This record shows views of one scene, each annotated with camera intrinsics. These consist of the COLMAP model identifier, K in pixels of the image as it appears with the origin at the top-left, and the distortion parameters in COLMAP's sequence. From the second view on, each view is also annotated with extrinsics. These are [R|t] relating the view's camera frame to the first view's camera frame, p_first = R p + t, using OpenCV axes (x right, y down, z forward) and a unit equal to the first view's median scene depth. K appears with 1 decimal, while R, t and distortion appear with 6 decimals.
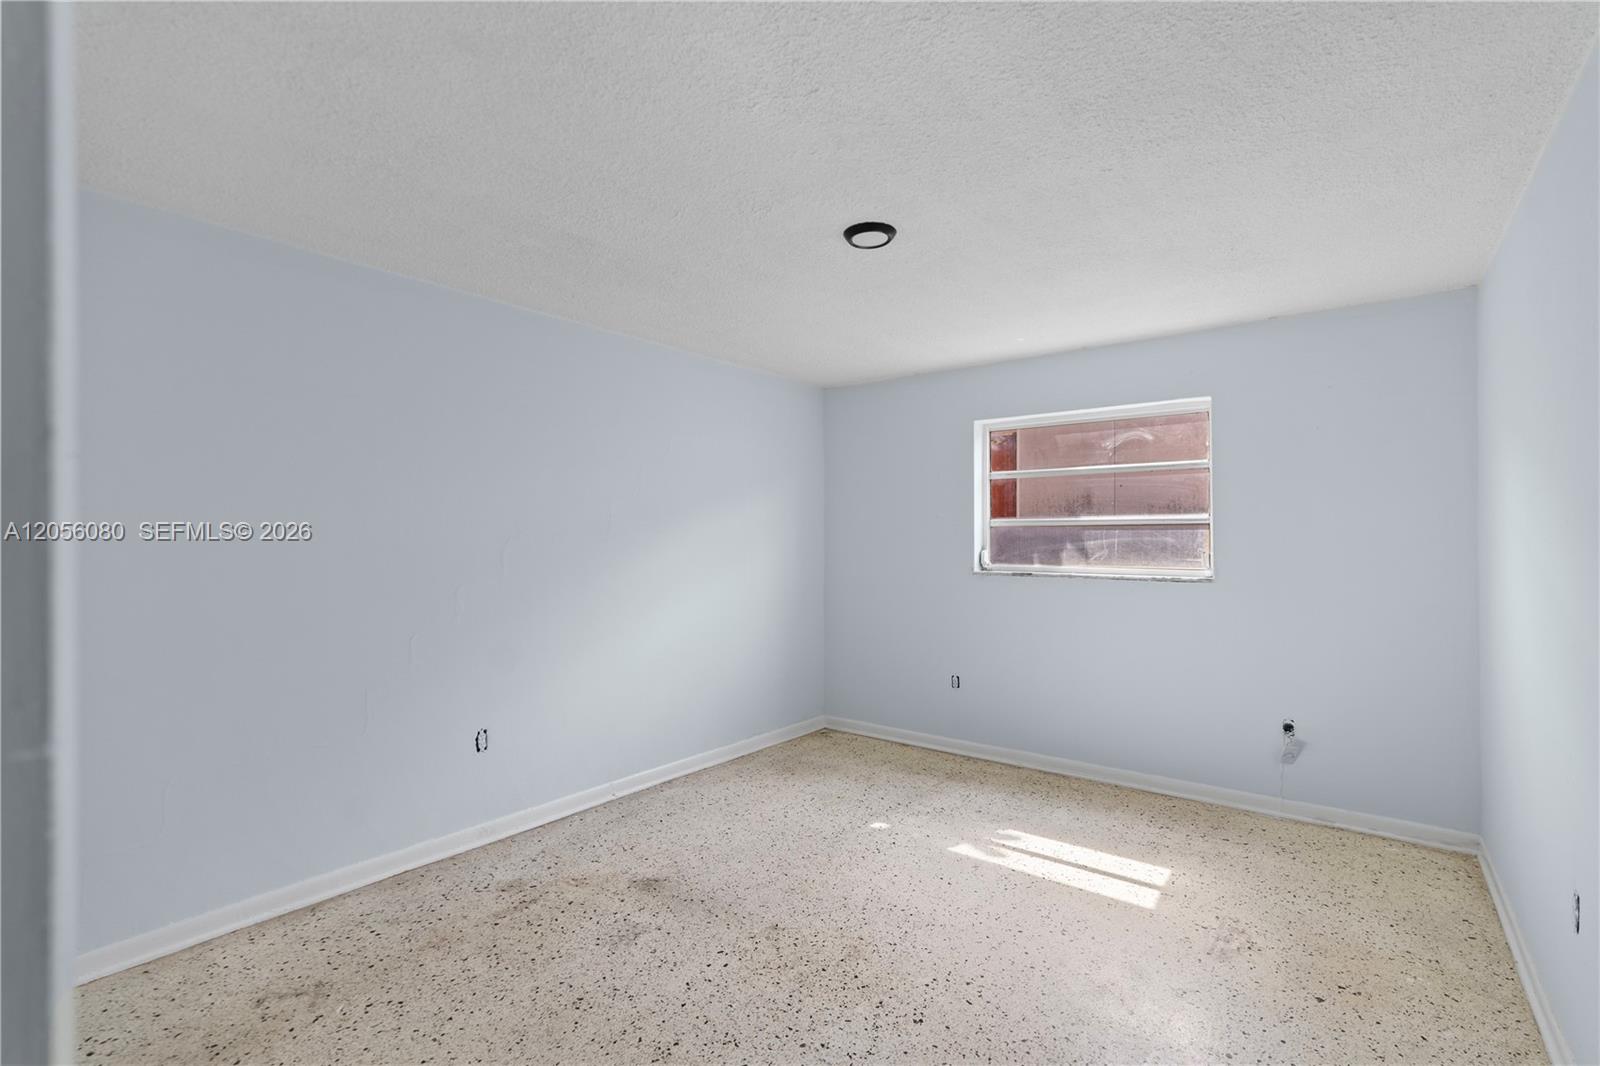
lens RADIAL K [[719.4, 0, 800.0], [0, 719.4, 533.0], [0, 0, 1]] dist [-0.002971, 0.000008]
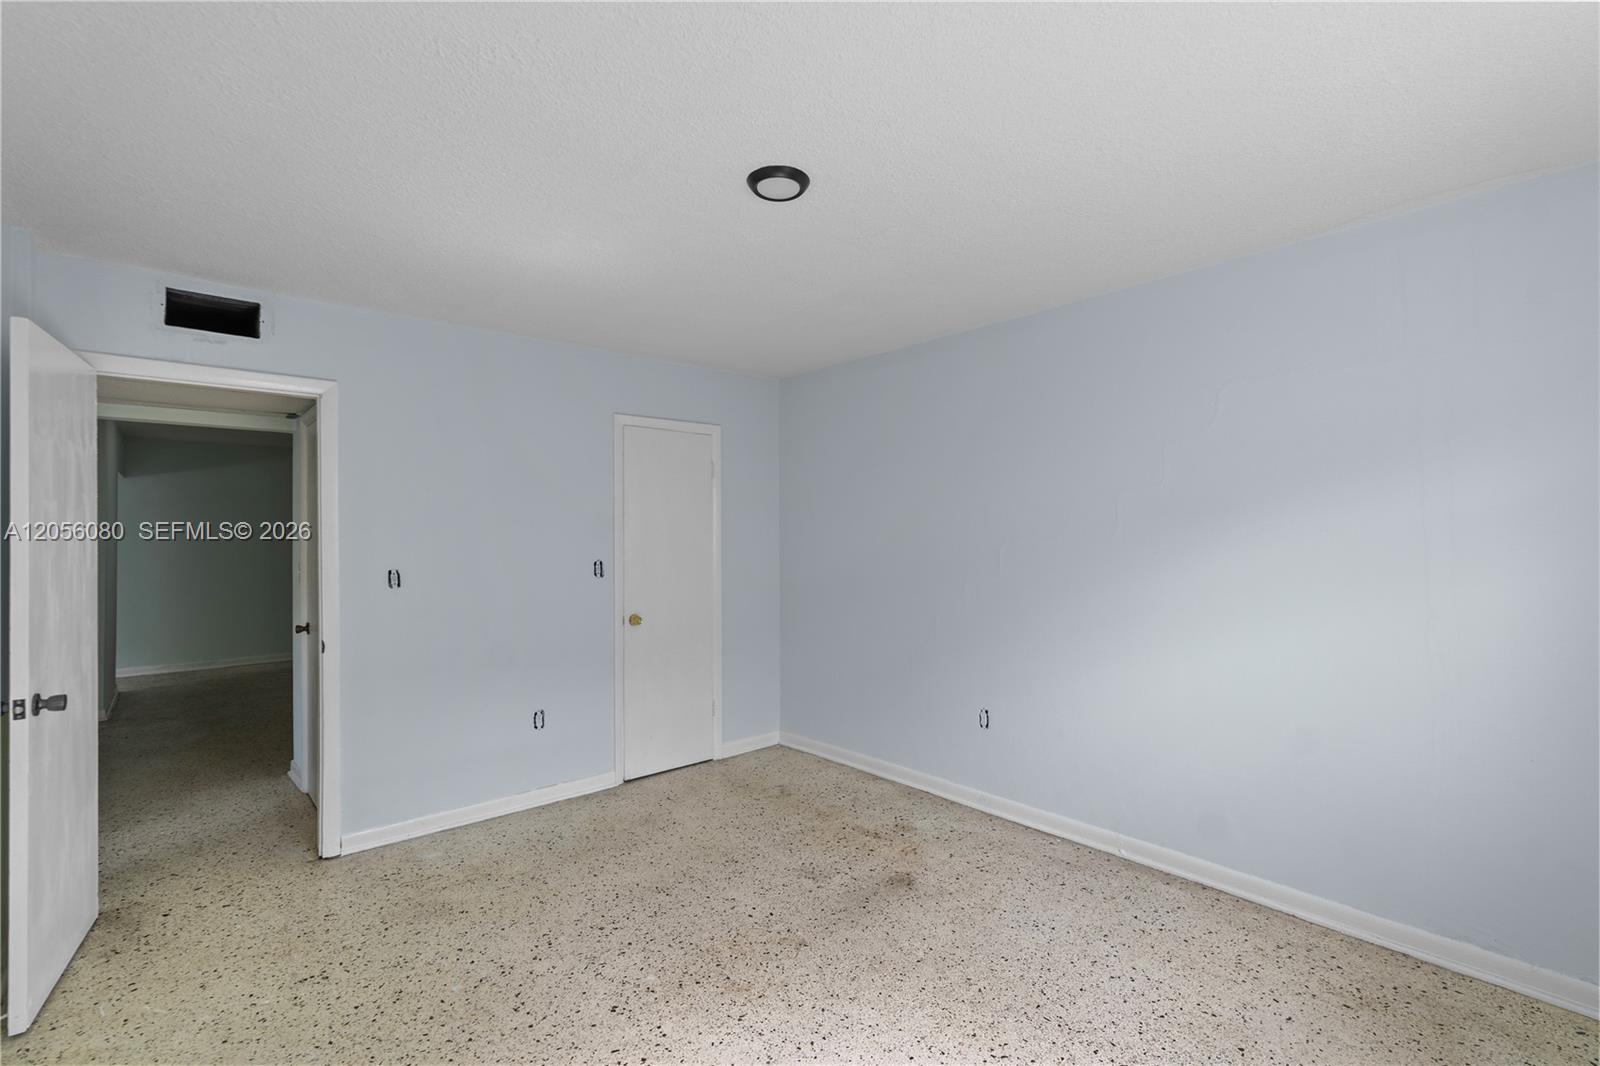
lens RADIAL K [[719.4, 0, 800.0], [0, 719.4, 533.0], [0, 0, 1]] dist [-0.002971, 0.000008]
pose [[-0.187003, -0.003153, -0.982354, 0.803111], [0.012955, 0.999900, -0.005676, 0.000018], [0.982274, -0.013788, -0.186943, 1.036126]]
